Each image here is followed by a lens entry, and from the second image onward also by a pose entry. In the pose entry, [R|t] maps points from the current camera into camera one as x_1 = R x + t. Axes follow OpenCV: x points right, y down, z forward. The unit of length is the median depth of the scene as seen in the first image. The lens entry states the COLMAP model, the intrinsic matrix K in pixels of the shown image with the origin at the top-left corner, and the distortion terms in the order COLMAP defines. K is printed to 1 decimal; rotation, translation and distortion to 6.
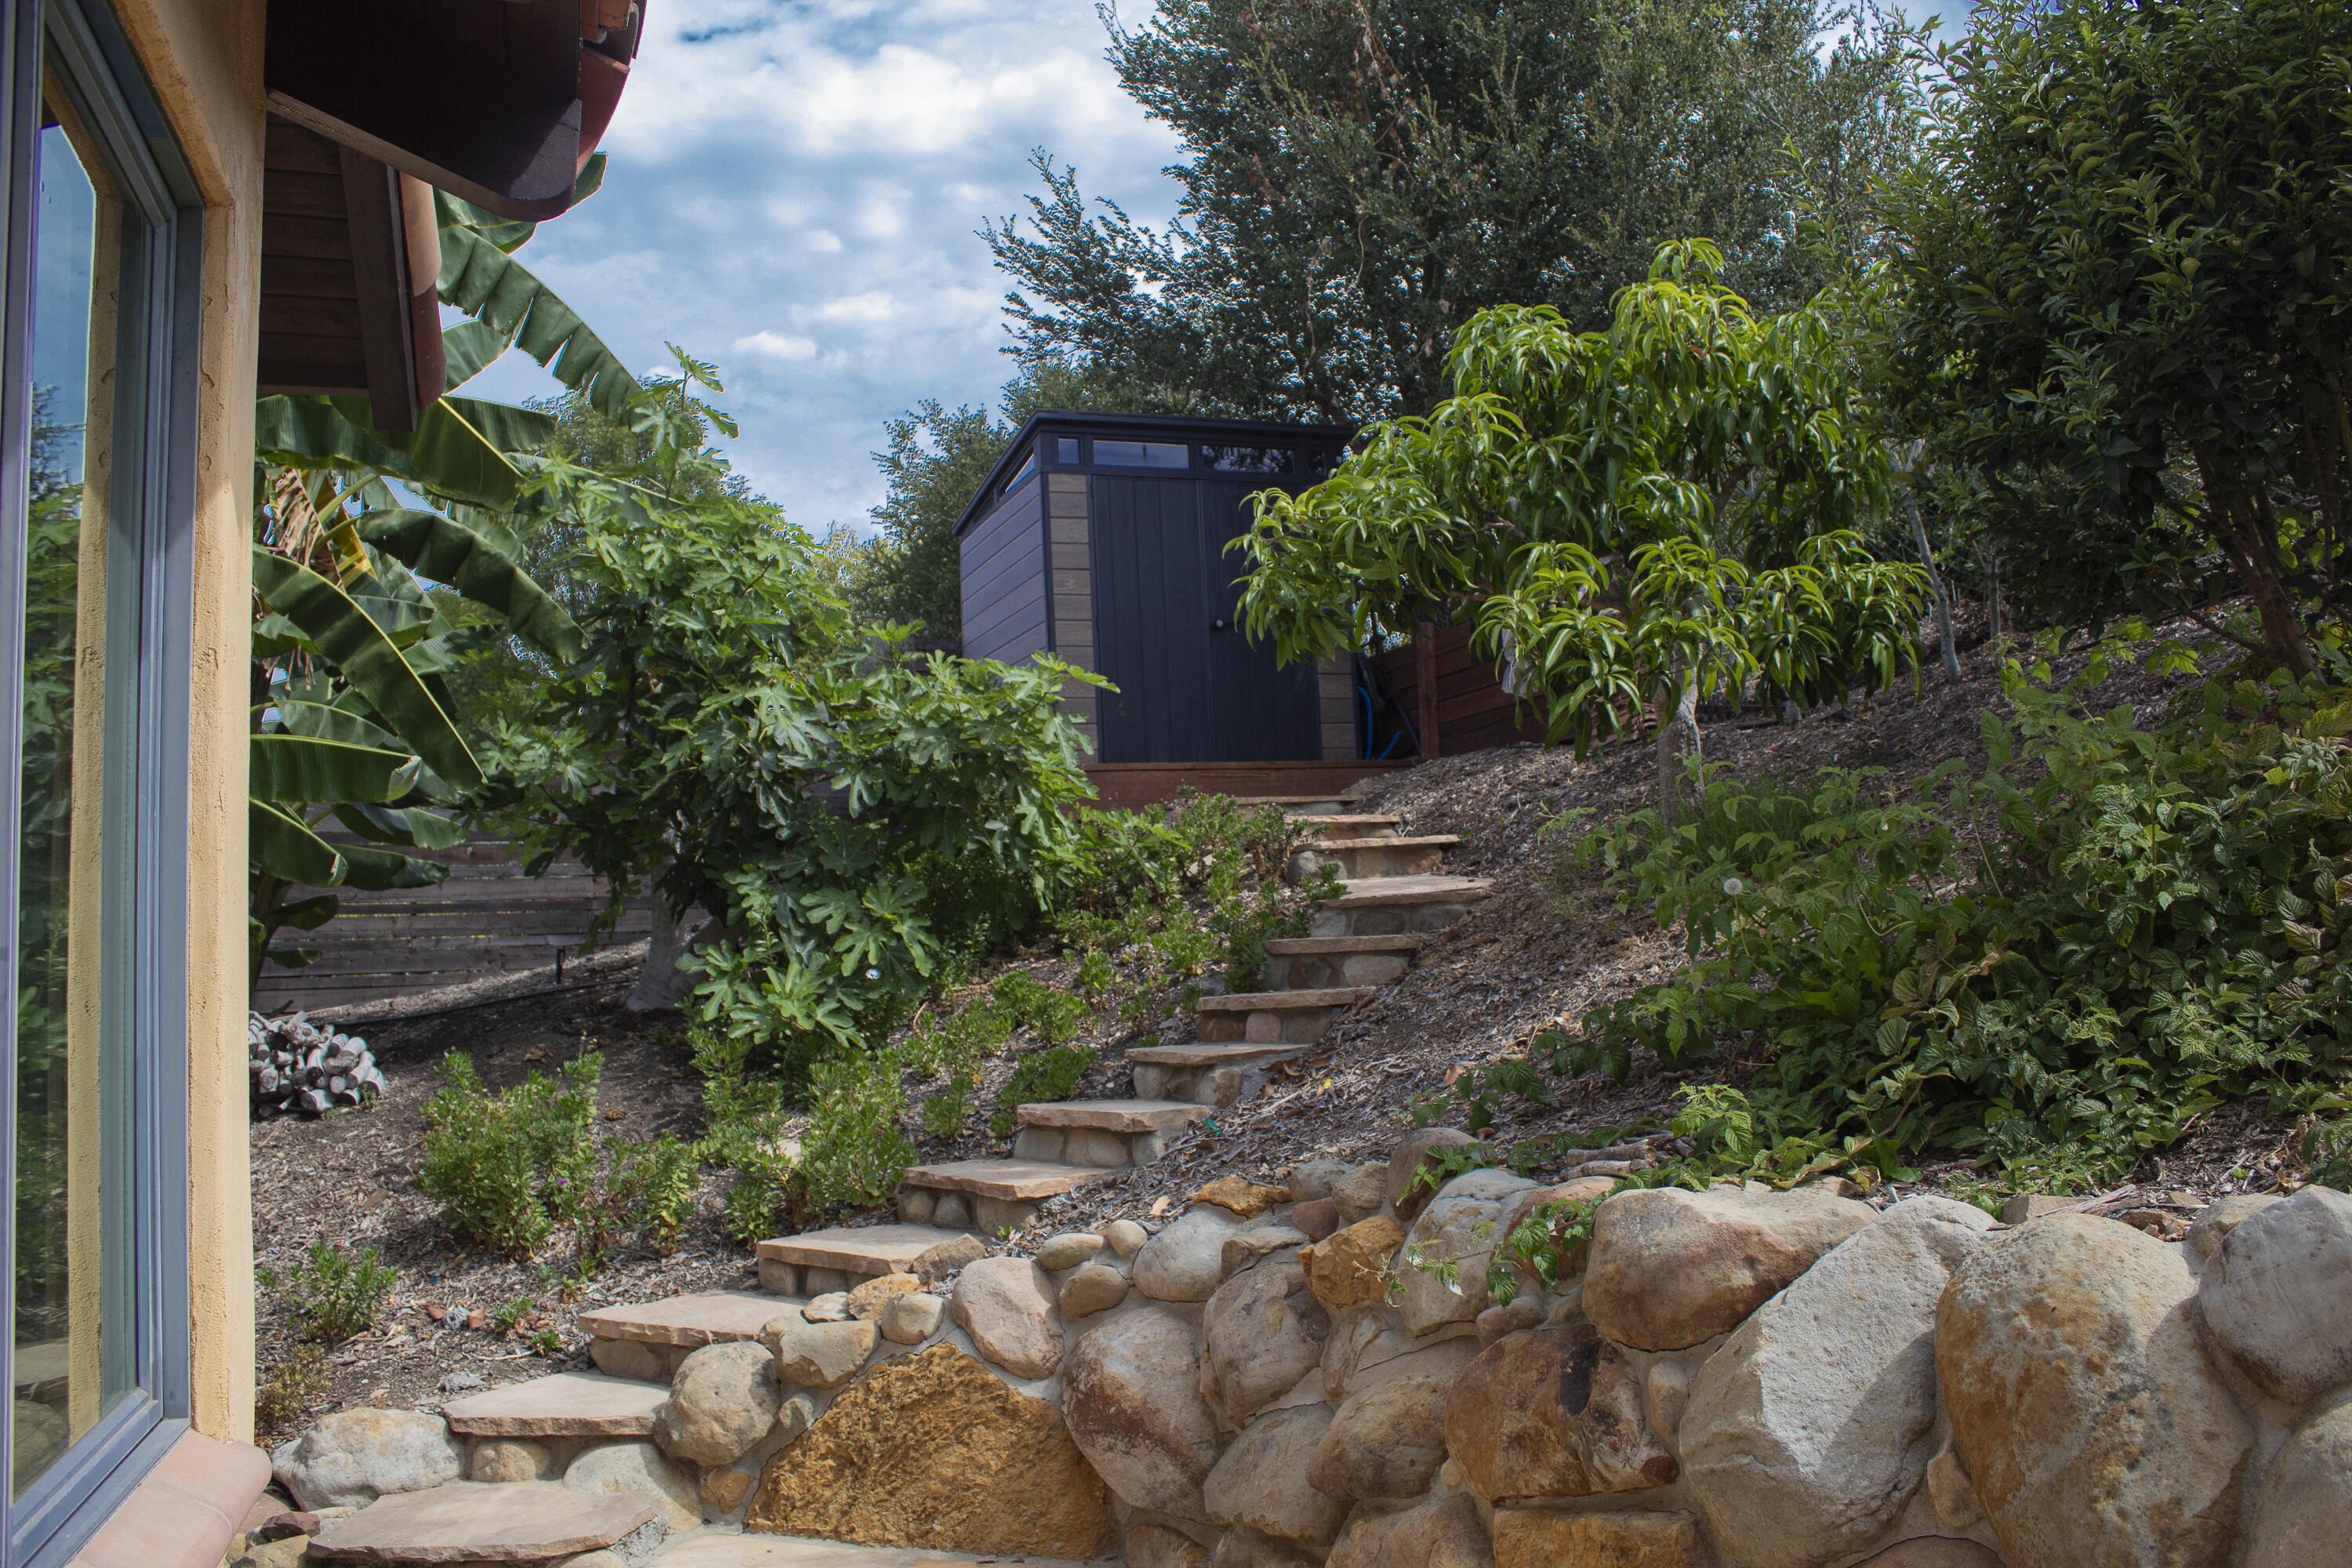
lens RADIAL K [[1929.4, 0, 1137.6], [0, 1929.4, 787.3], [0, 0, 1]] dist [-0.163219, 0.162526]
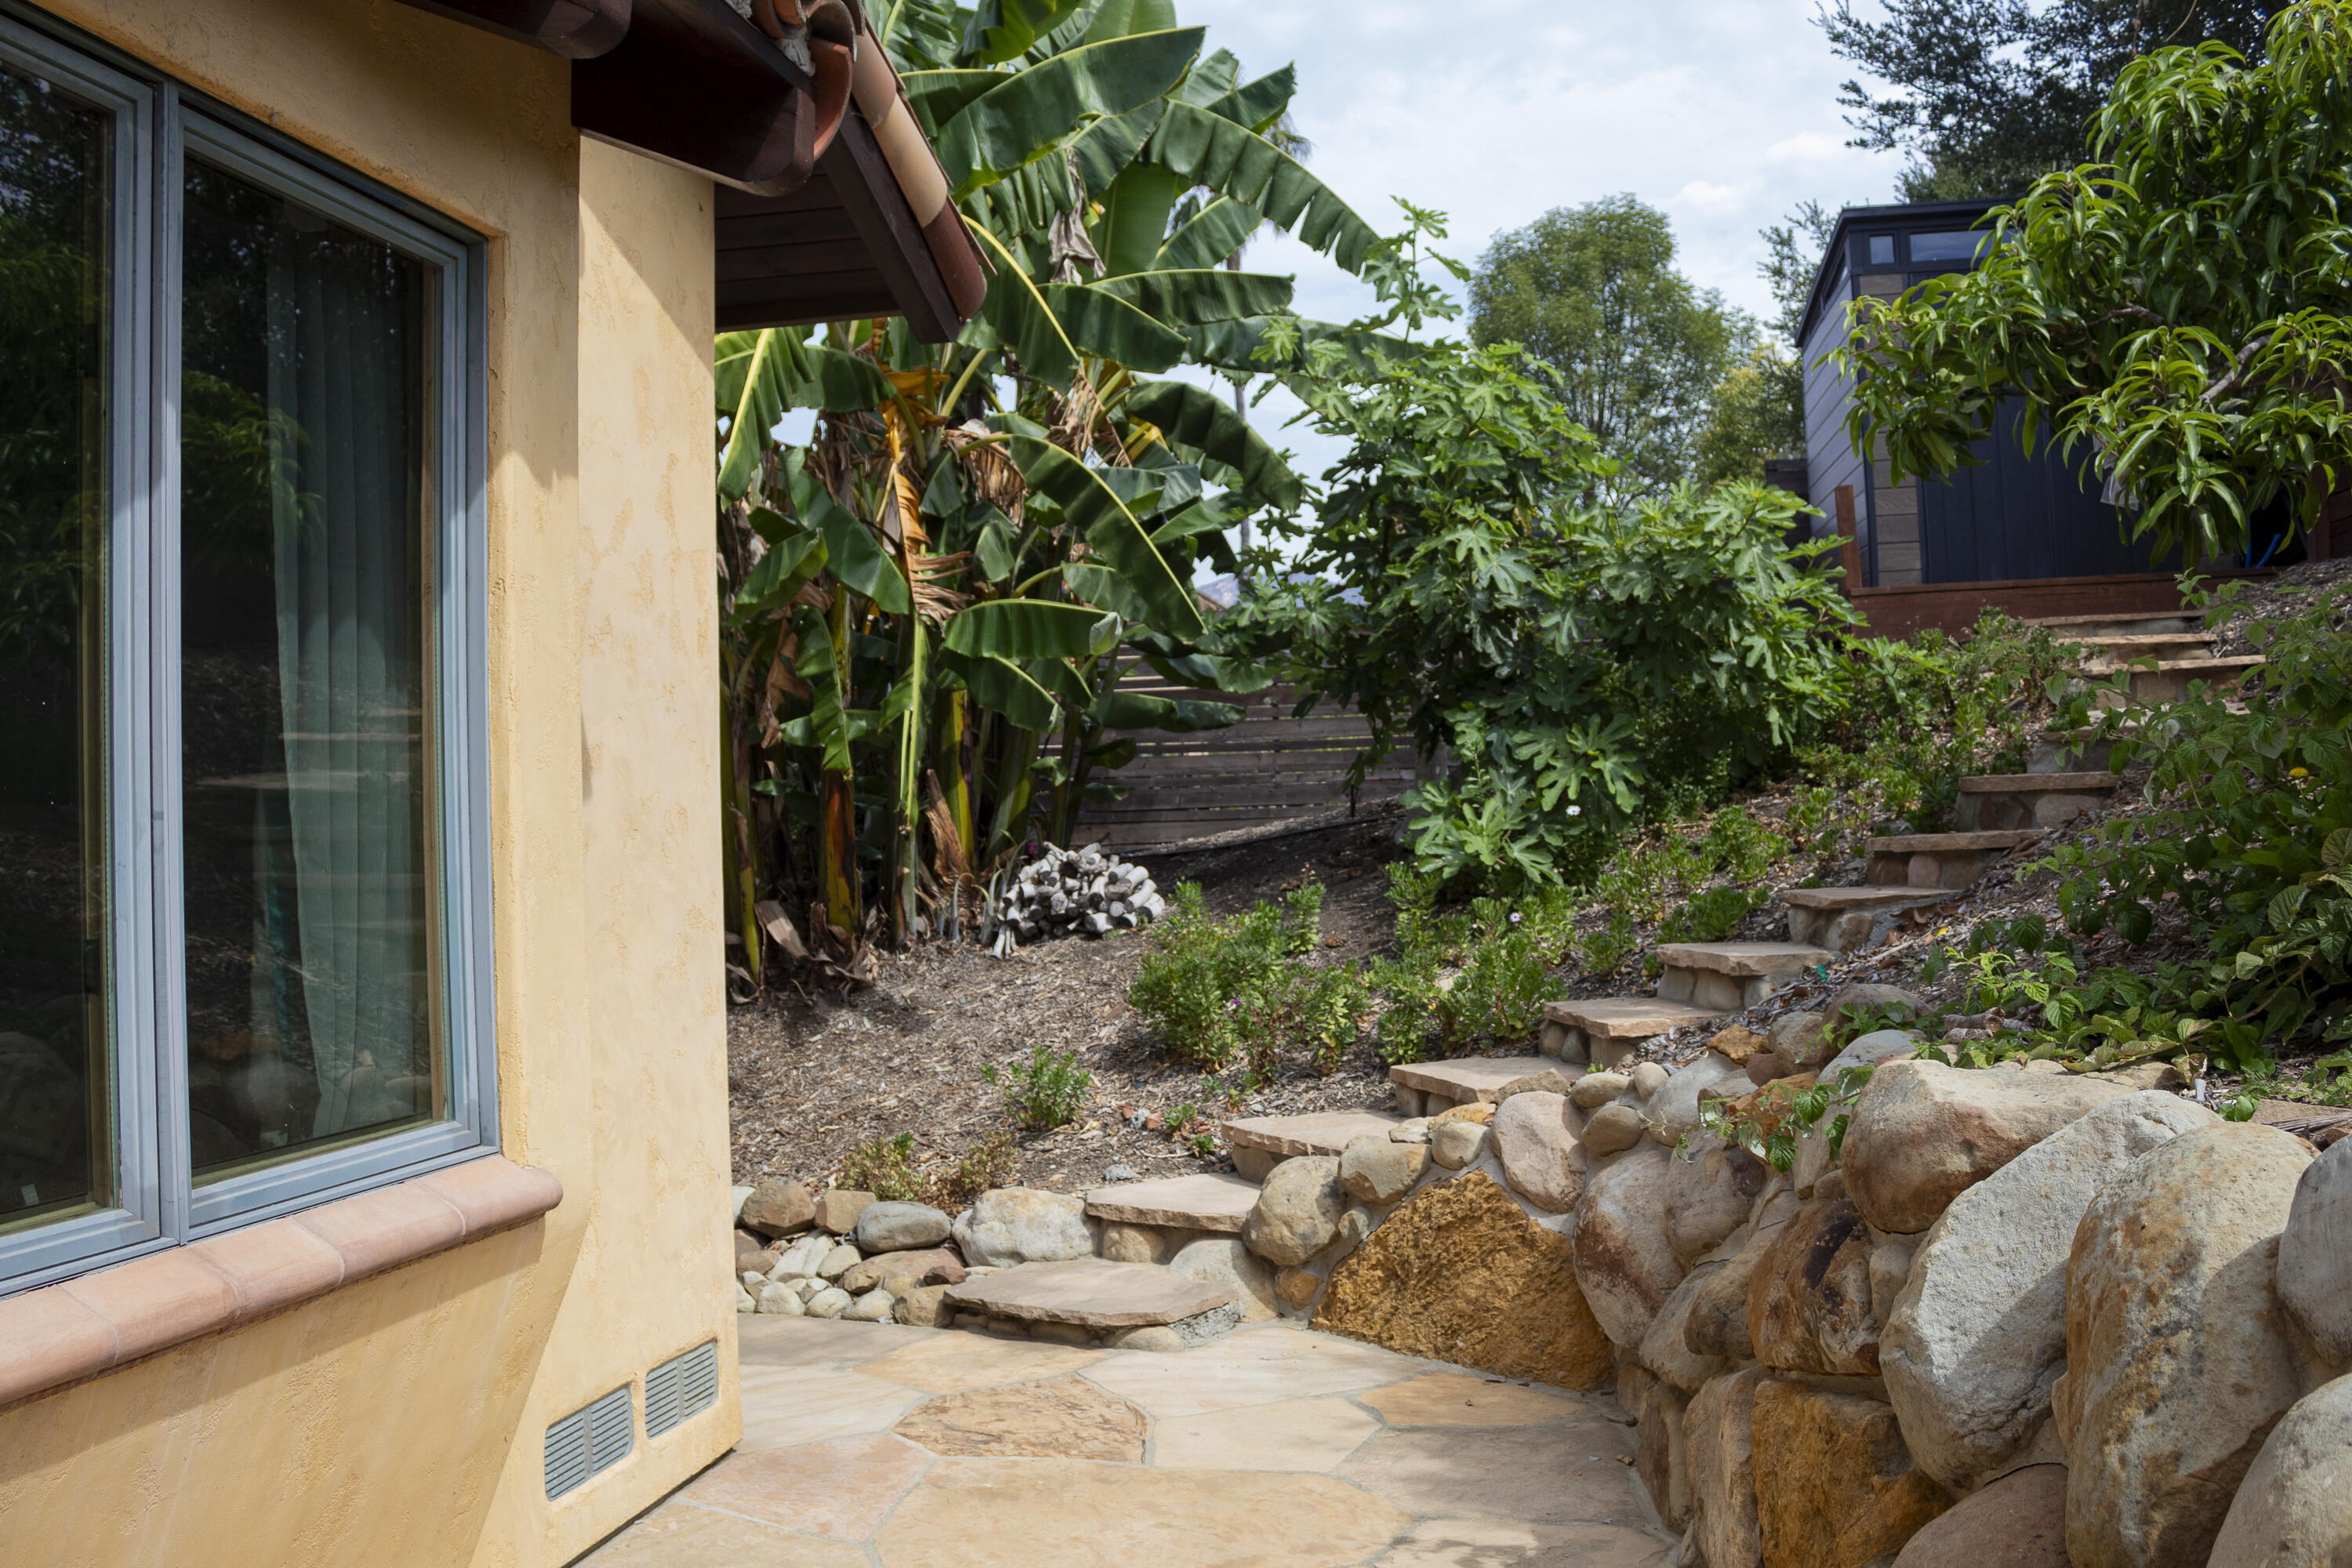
lens RADIAL K [[1966.2, 0, 1191.9], [0, 1966.2, 777.0], [0, 0, 1]] dist [-0.166135, 0.156227]
pose [[0.877319, 0.000456, -0.479908, 0.218948], [0.040113, 0.996430, 0.074278, -0.005333], [0.478229, -0.084416, 0.874169, 0.012689]]
